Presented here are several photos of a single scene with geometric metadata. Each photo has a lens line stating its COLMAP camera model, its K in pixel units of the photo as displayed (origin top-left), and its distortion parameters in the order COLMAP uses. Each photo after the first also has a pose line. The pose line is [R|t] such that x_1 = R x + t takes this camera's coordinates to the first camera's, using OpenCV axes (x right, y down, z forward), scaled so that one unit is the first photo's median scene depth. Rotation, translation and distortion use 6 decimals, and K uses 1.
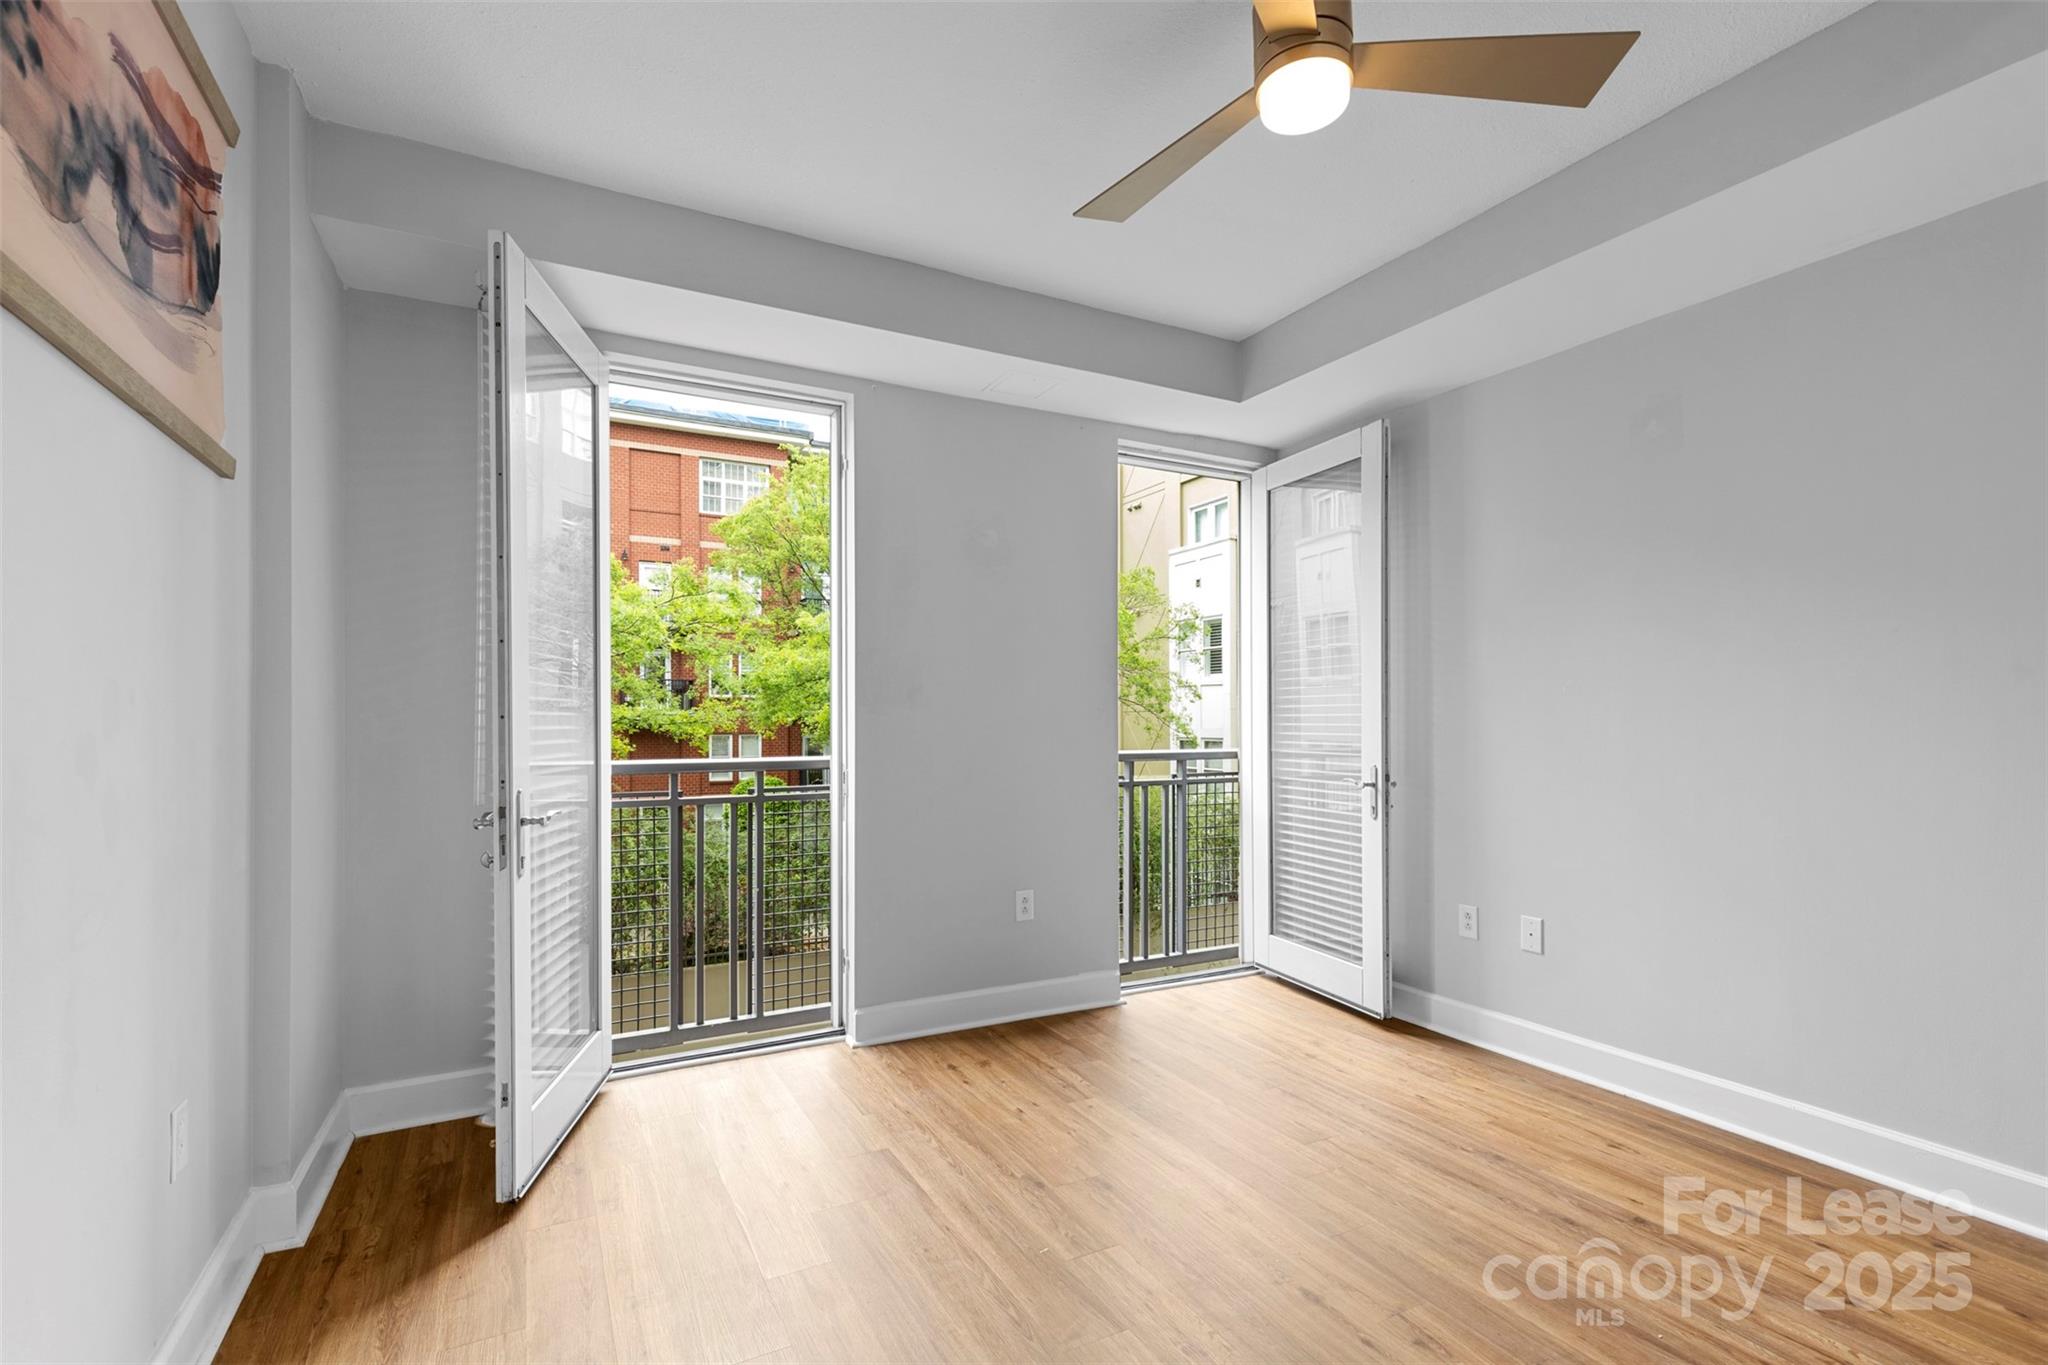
lens RADIAL K [[942.9, 0, 1021.6], [0, 942.9, 720.8], [0, 0, 1]] dist [-0.002564, -0.000478]
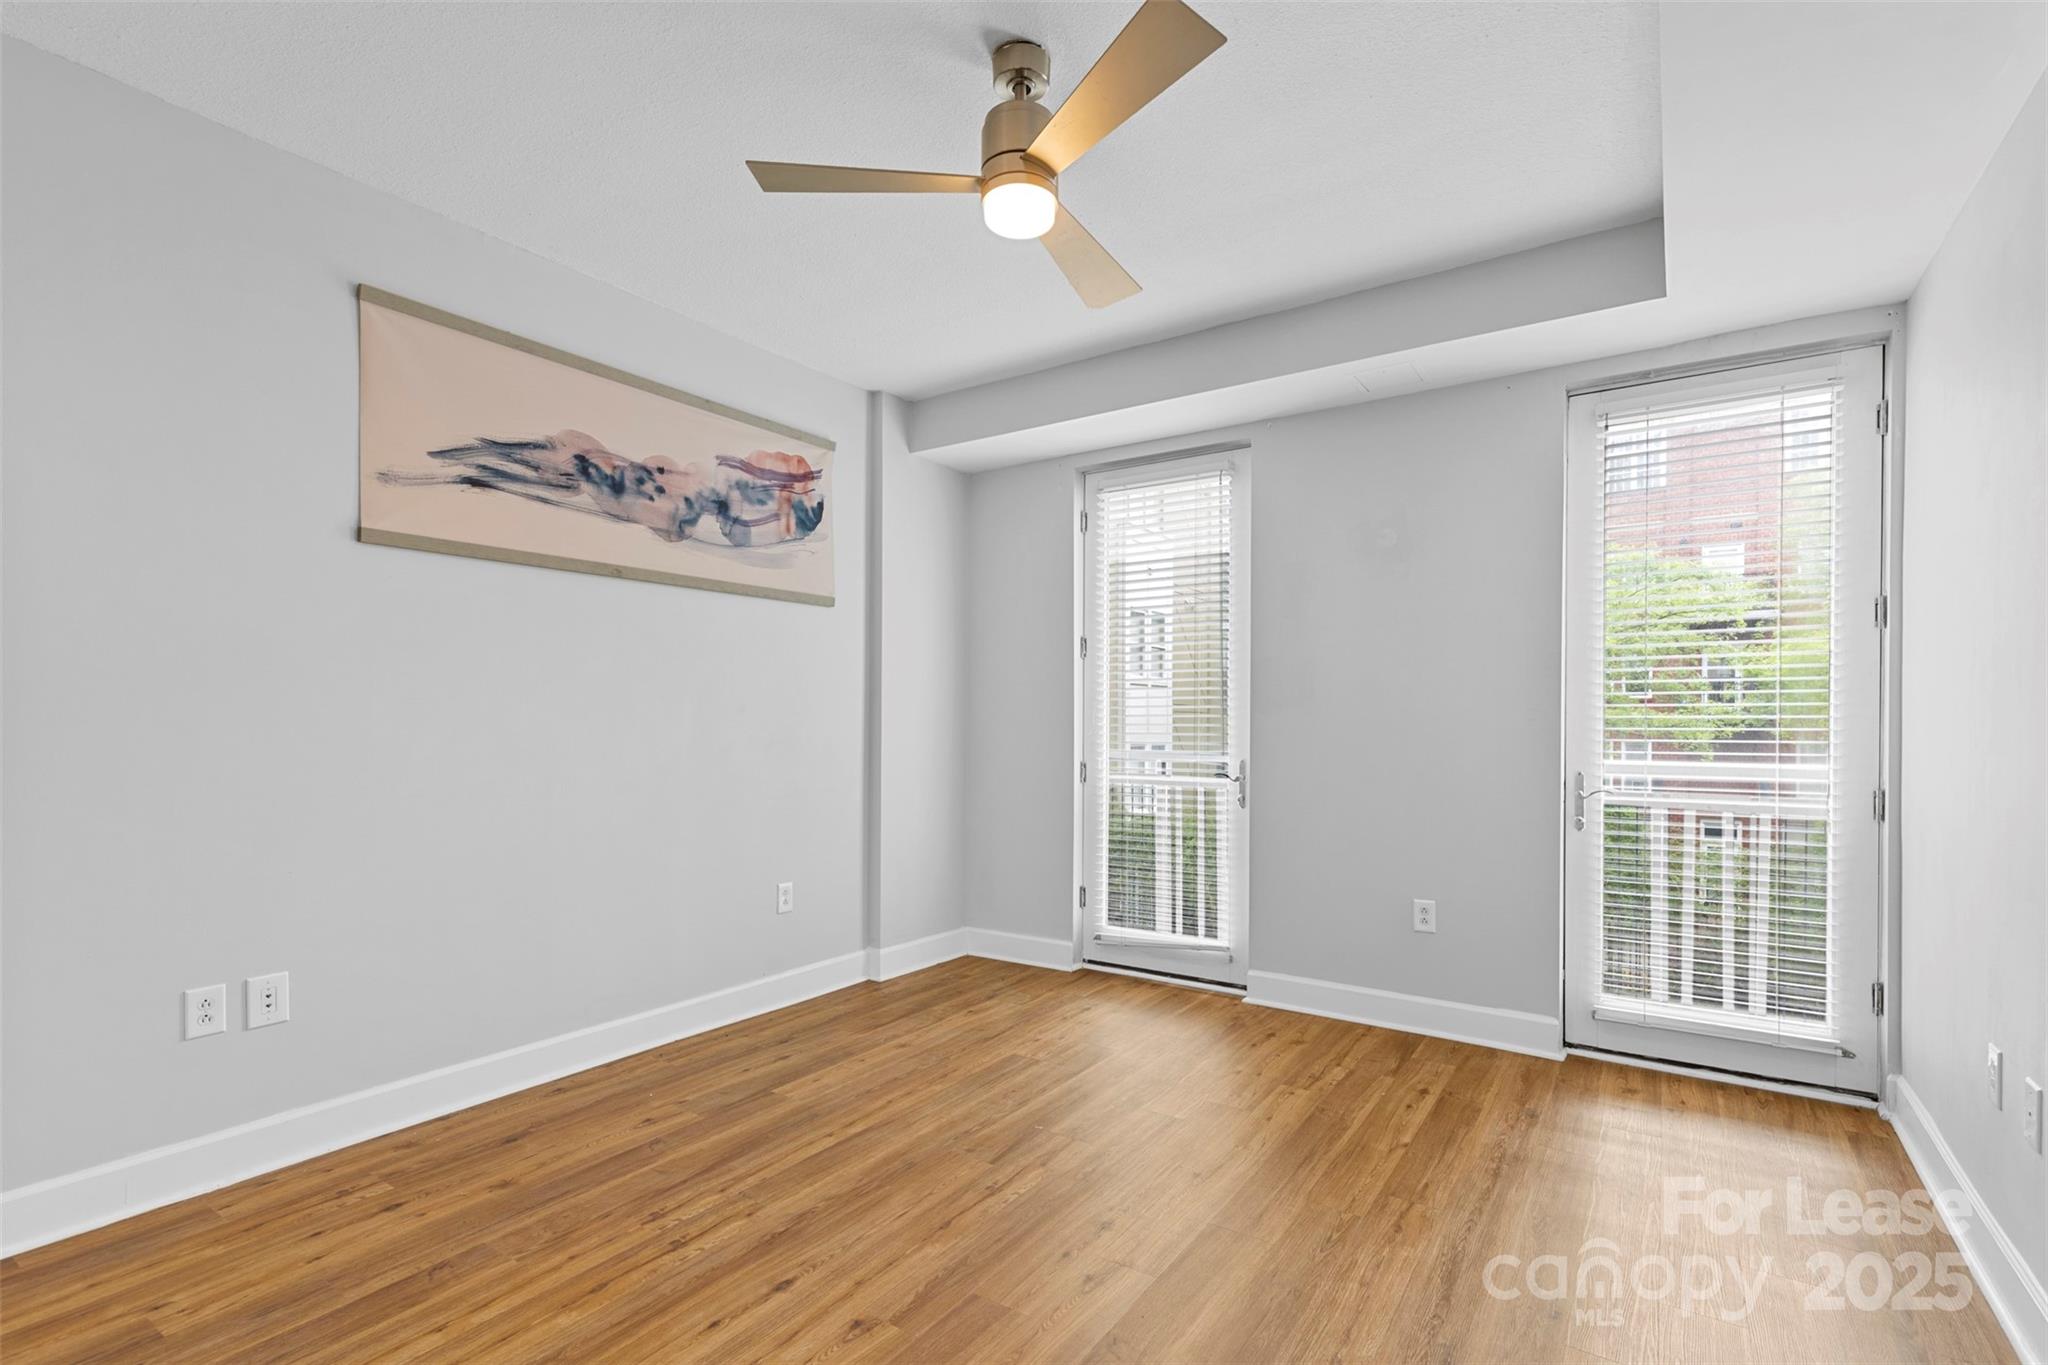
lens RADIAL K [[942.9, 0, 1021.6], [0, 942.9, 720.8], [0, 0, 1]] dist [-0.002564, -0.000478]
pose [[0.469357, -0.006109, -0.882987, 1.412088], [-0.000115, 0.999976, -0.006979, 0.016521], [0.883008, 0.003377, 0.469345, 0.426866]]
